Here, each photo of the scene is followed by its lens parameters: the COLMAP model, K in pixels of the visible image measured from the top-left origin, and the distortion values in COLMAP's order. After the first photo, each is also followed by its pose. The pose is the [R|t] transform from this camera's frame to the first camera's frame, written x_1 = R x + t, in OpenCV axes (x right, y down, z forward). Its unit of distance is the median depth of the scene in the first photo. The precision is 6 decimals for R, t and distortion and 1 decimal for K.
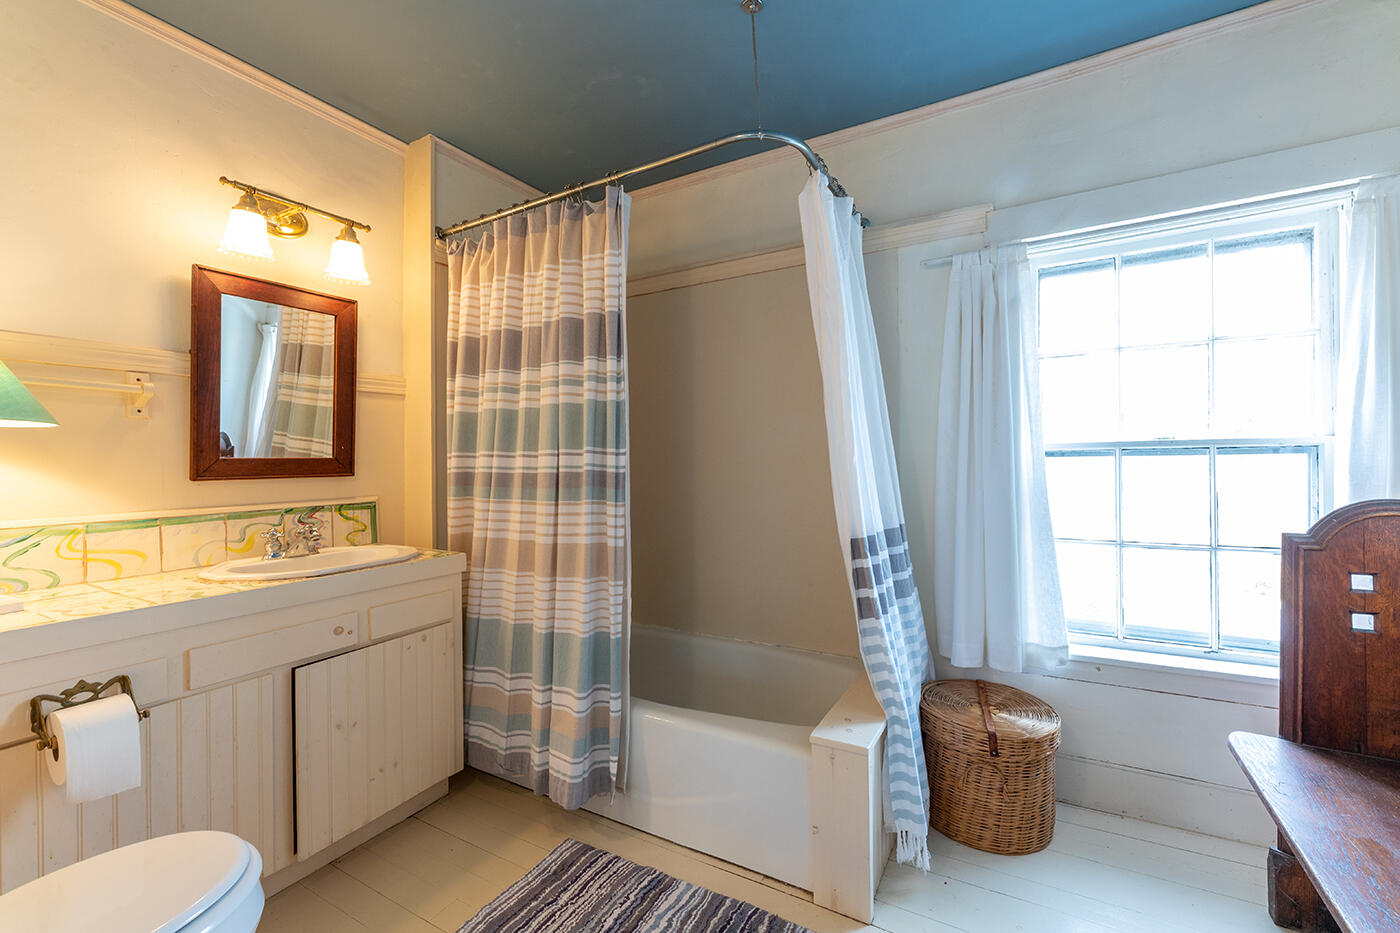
lens RADIAL K [[584.9, 0, 700.0], [0, 584.9, 466.5], [0, 0, 1]] dist [0.000046, -0.000115]
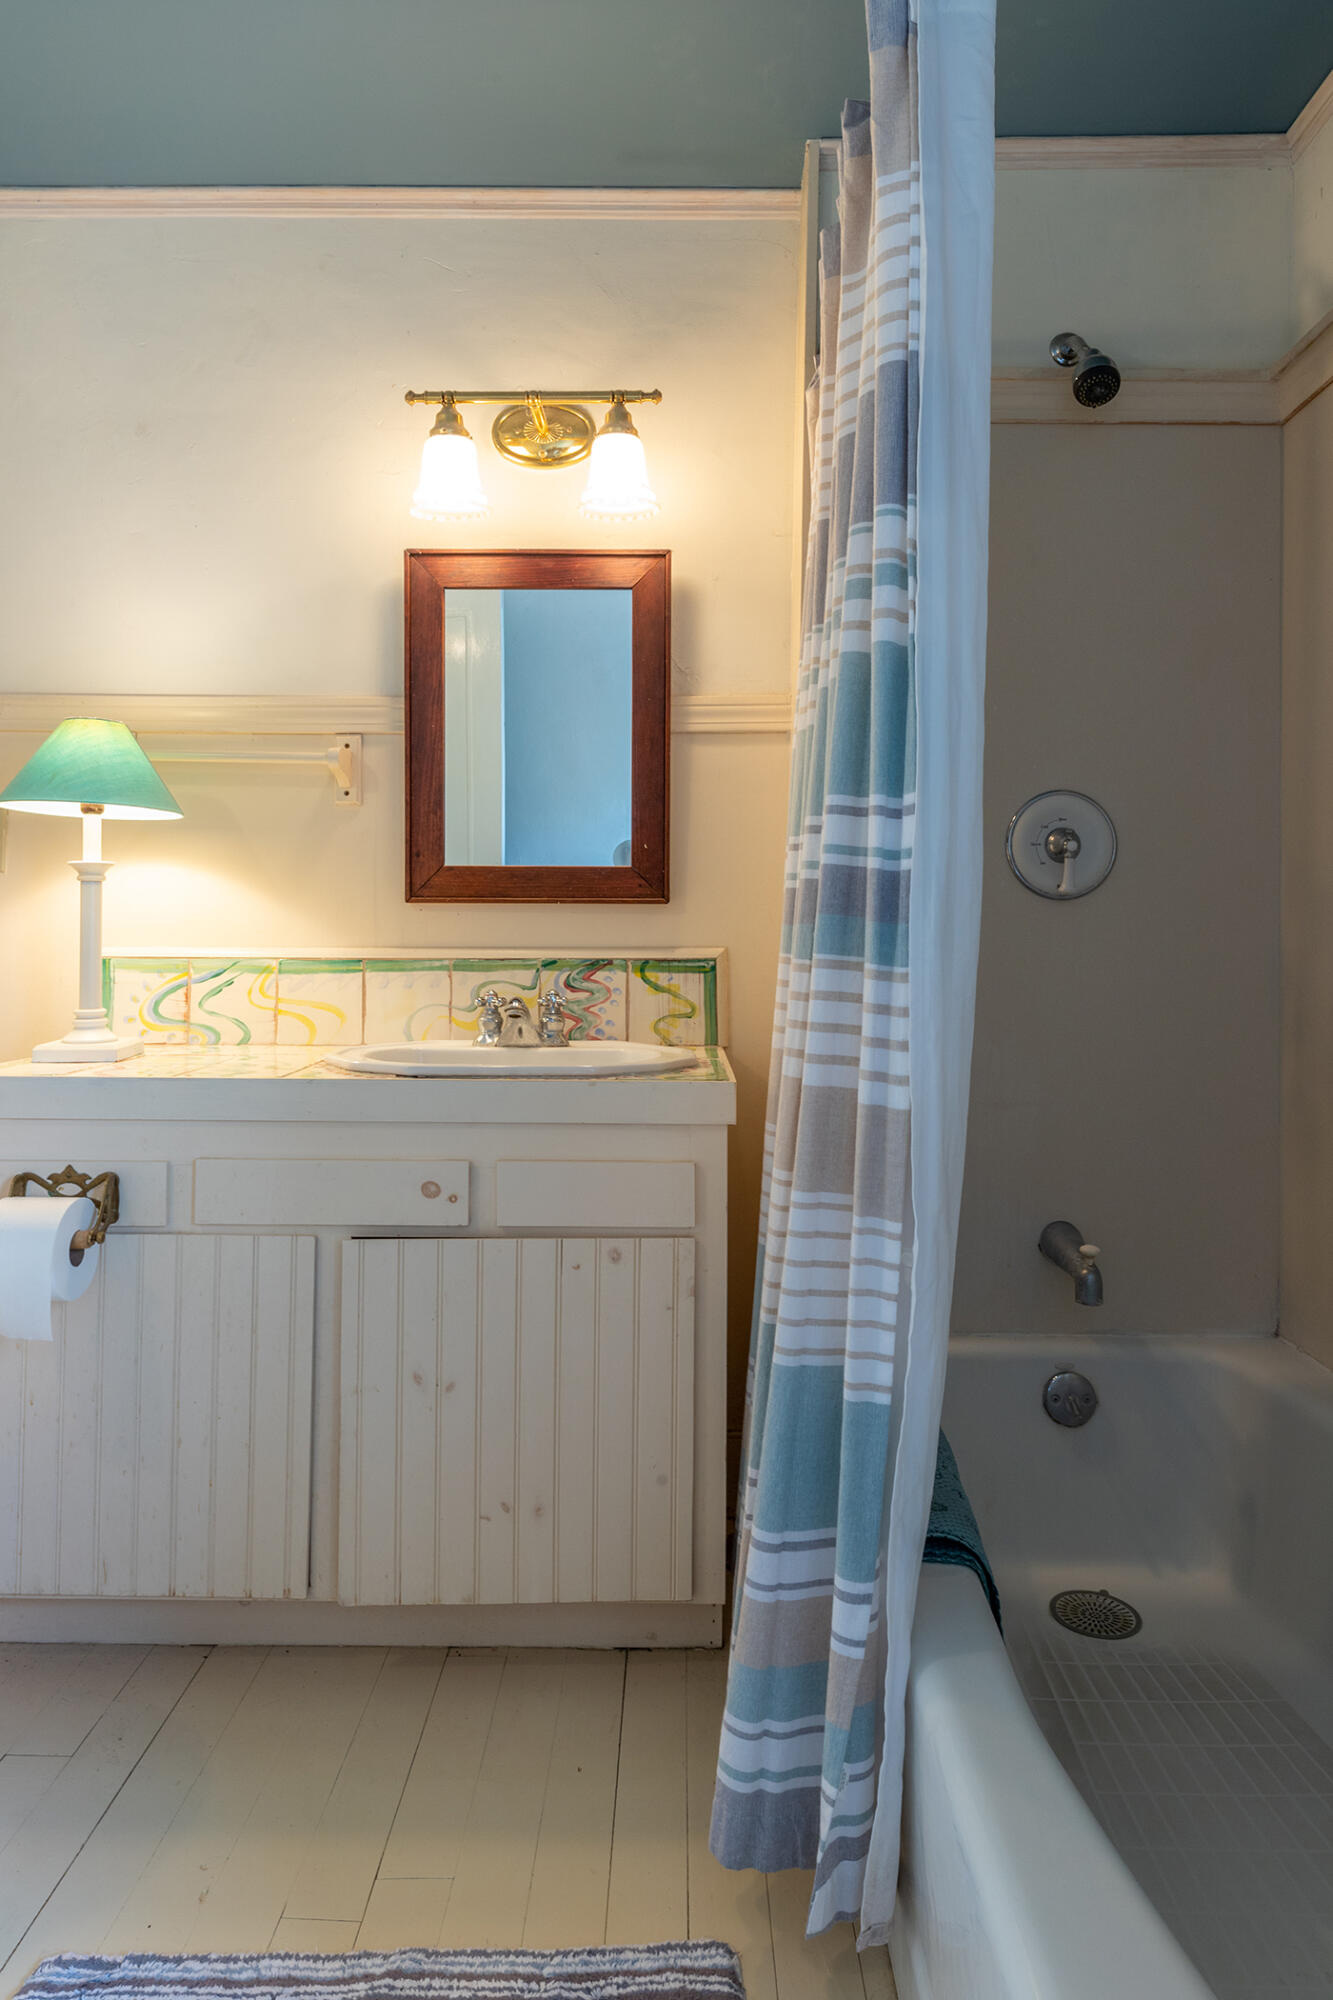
lens RADIAL K [[1233.8, 0, 667.5], [0, 1233.8, 900.3], [0, 0, 1]] dist [0.001828, 0.000741]
pose [[0.491040, -0.009476, -0.871086, 0.375225], [-0.019974, 0.999555, -0.022133, 0.043304], [0.870908, 0.028267, 0.490632, 0.573821]]
